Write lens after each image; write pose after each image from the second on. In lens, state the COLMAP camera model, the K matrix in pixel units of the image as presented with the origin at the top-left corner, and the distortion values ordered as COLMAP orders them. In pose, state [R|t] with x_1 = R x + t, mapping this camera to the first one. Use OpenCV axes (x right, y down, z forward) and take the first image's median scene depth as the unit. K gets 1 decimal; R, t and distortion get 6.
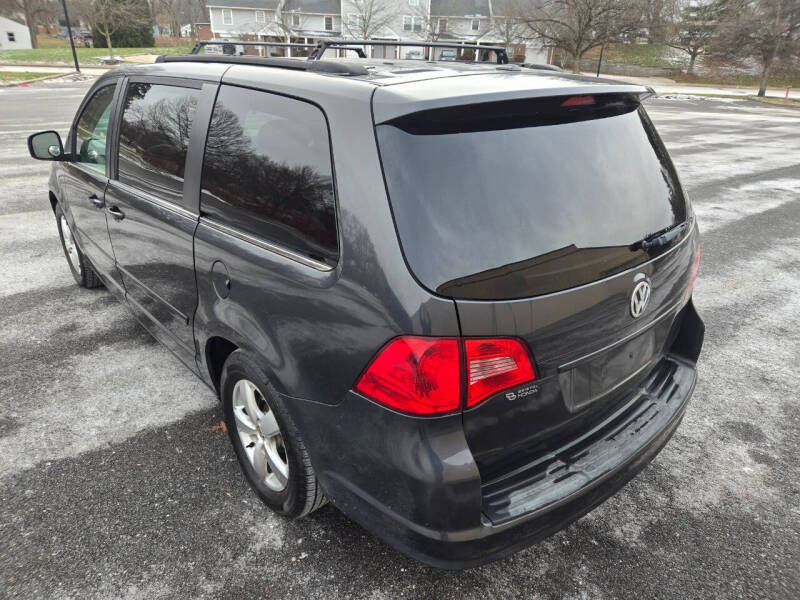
lens RADIAL K [[538.2, 0, 400.8], [0, 538.2, 296.7], [0, 0, 1]] dist [0.069533, -0.060075]
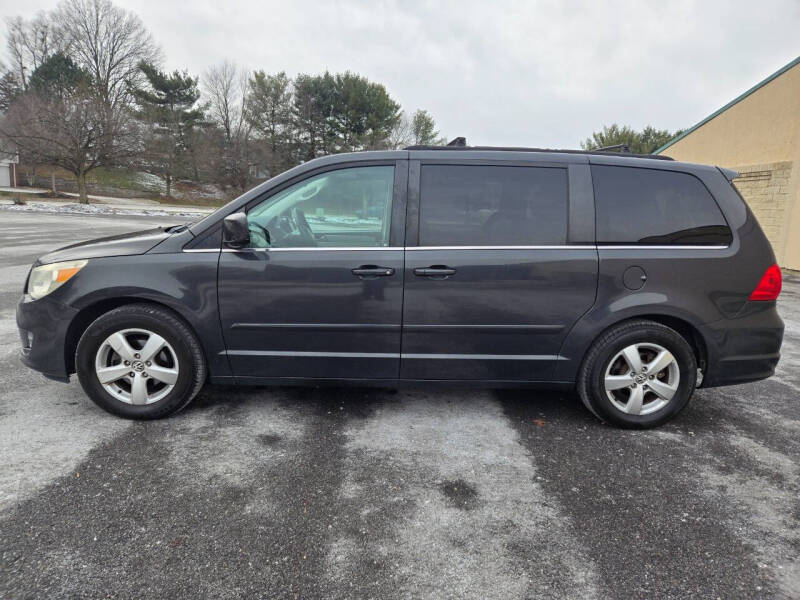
lens RADIAL K [[538.2, 0, 398.2], [0, 538.2, 296.3], [0, 0, 1]] dist [0.069533, -0.060075]
pose [[0.611158, -0.128550, 0.781000, -1.761388], [0.287598, 0.955348, -0.067807, -0.059977], [-0.737410, 0.266055, 0.620839, 0.459487]]
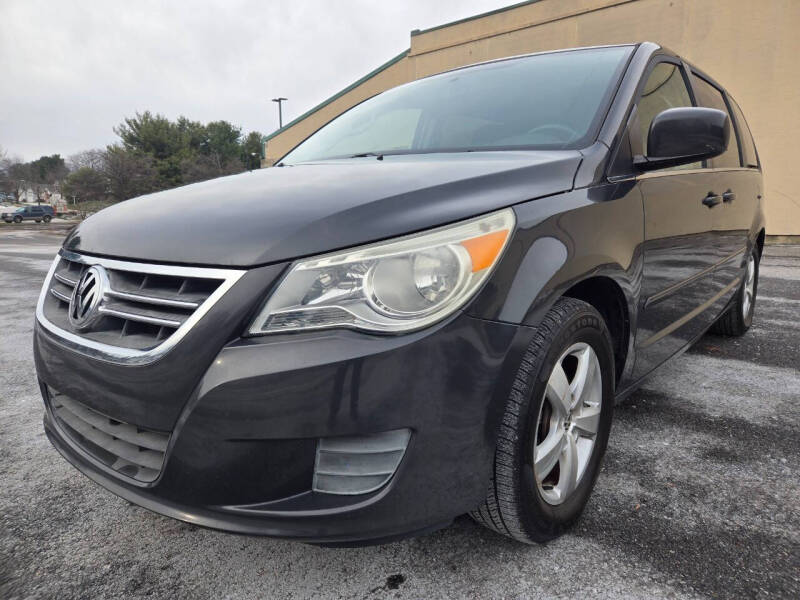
lens RADIAL K [[538.2, 0, 403.9], [0, 538.2, 296.8], [0, 0, 1]] dist [0.069533, -0.060075]
pose [[-0.161530, -0.186987, 0.968991, -1.702566], [0.402933, 0.883818, 0.237720, -0.555084], [-0.900862, 0.428837, -0.067420, 2.013248]]
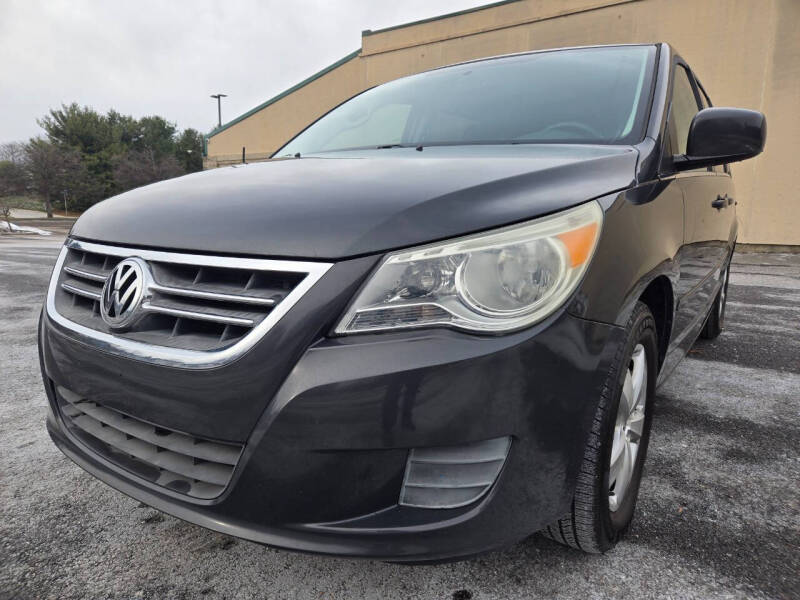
lens RADIAL K [[538.2, 0, 390.0], [0, 538.2, 305.6], [0, 0, 1]] dist [0.069533, -0.060075]
pose [[-0.243230, -0.197055, 0.949741, -1.636352], [0.375696, 0.883577, 0.279543, -0.592491], [-0.894255, 0.424807, -0.140880, 2.134381]]
